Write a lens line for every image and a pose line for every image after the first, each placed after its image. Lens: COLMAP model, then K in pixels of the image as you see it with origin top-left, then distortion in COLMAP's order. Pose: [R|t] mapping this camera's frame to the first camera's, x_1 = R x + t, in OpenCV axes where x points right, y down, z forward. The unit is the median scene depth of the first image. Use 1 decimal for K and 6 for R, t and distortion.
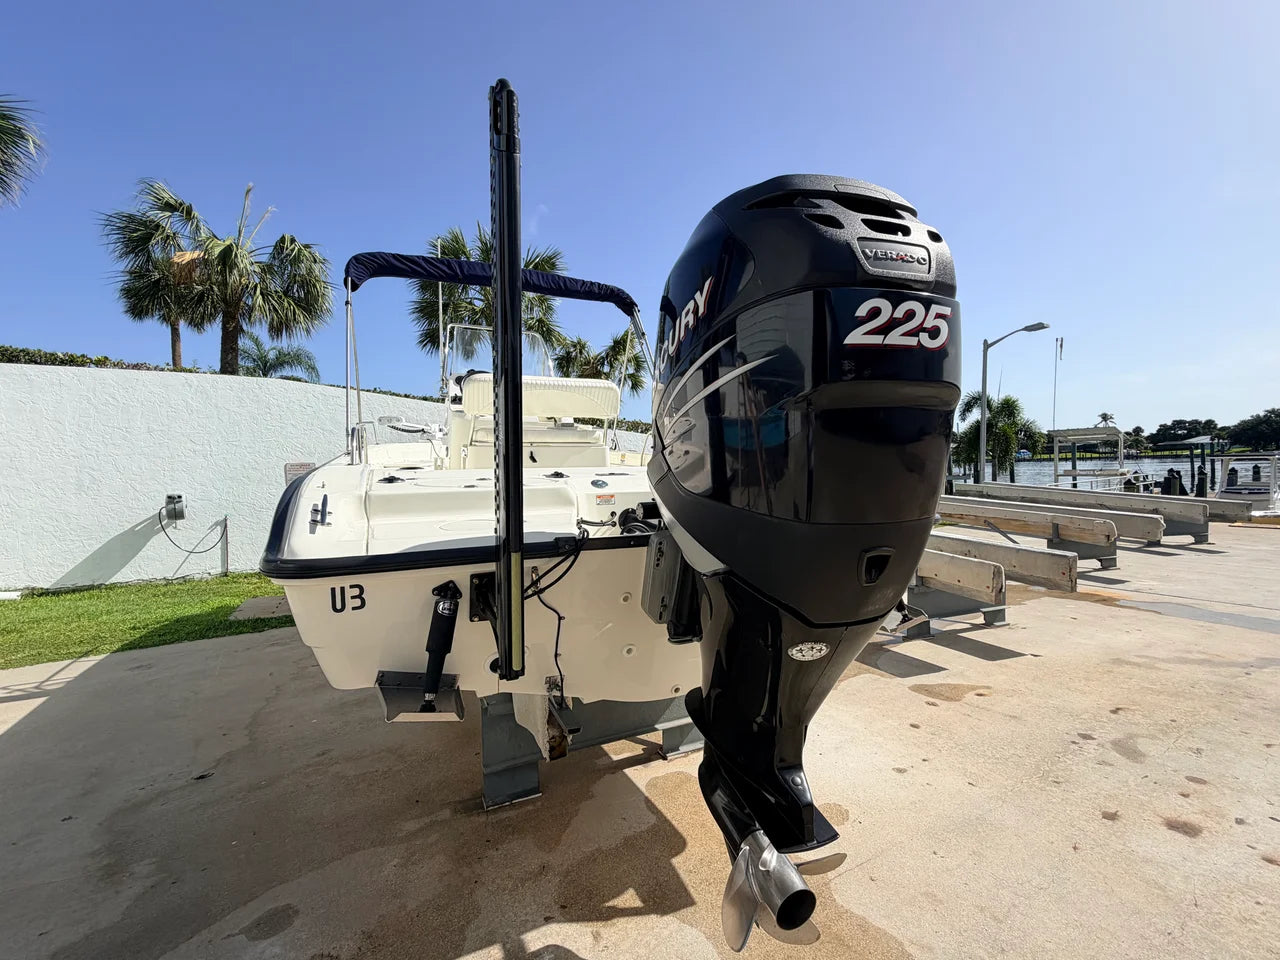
lens RADIAL K [[553.6, 0, 639.3], [0, 553.6, 478.2], [0, 0, 1]] dist [-0.000352, 0.000260]
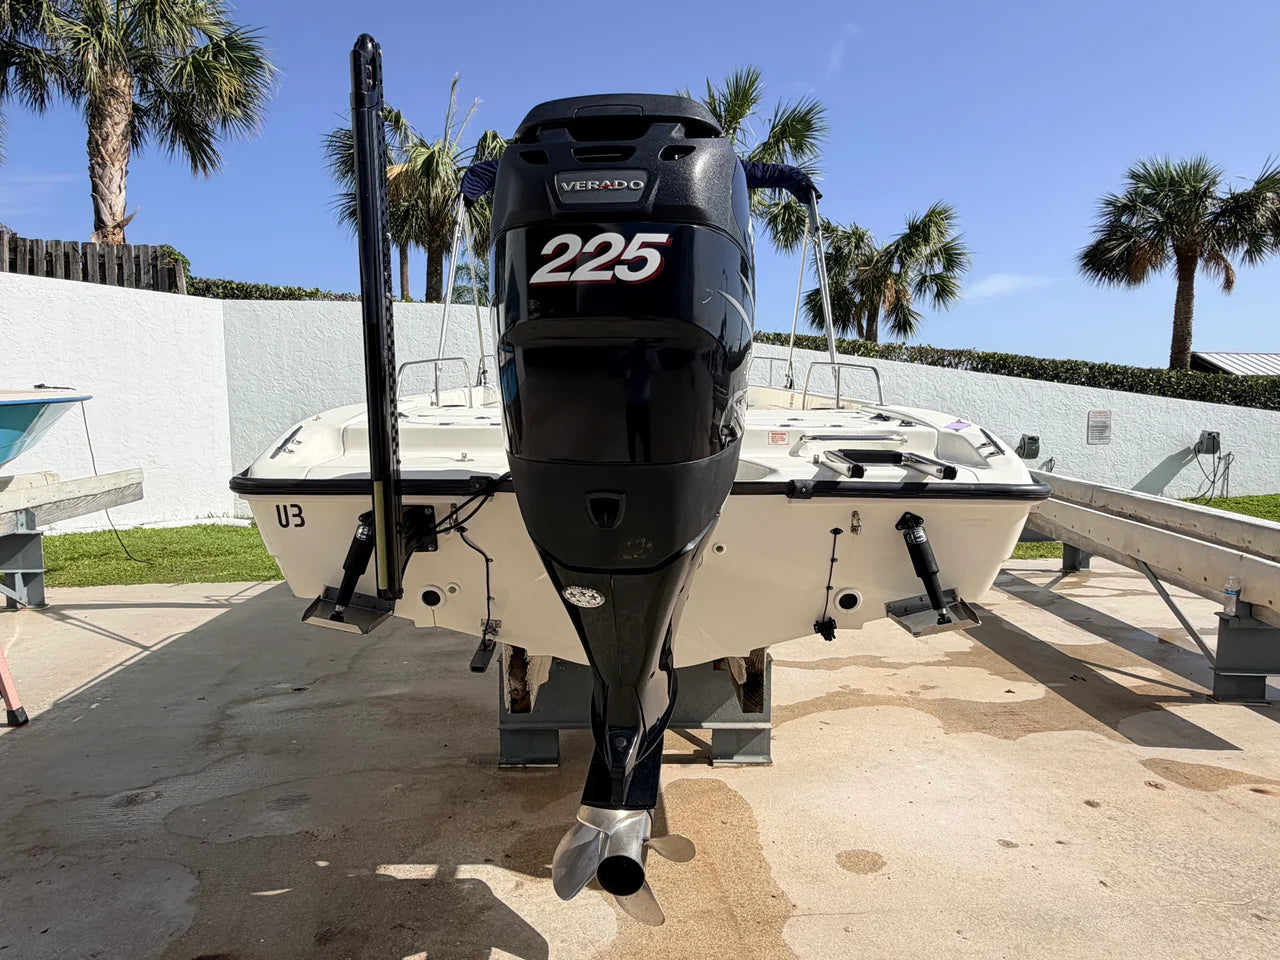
lens RADIAL K [[778.8, 0, 631.2], [0, 778.8, 480.3], [0, 0, 1]] dist [-0.001710, 0.001682]
pose [[0.906940, 0.057333, -0.417341, 0.276196], [-0.029536, 0.996912, 0.072767, 0.001929], [0.420224, -0.053669, 0.905832, -0.056139]]
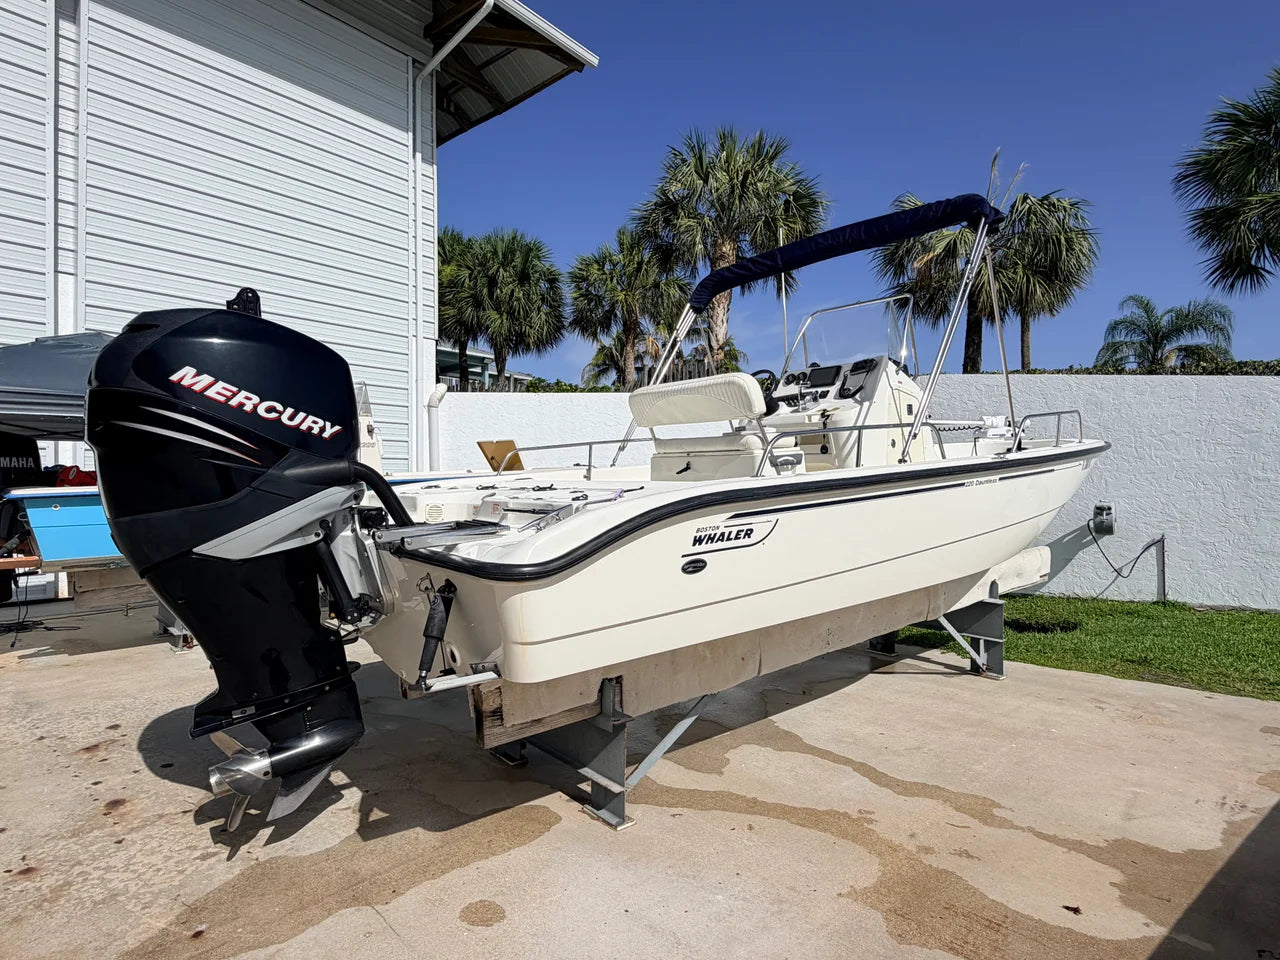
lens RADIAL K [[696.3, 0, 632.4], [0, 696.3, 480.3], [0, 0, 1]] dist [0.001326, 0.000563]
pose [[0.242291, 0.020336, -0.969990, 0.793392], [-0.021227, 0.999652, 0.015656, -0.028811], [0.969971, 0.016797, 0.242638, 0.549043]]
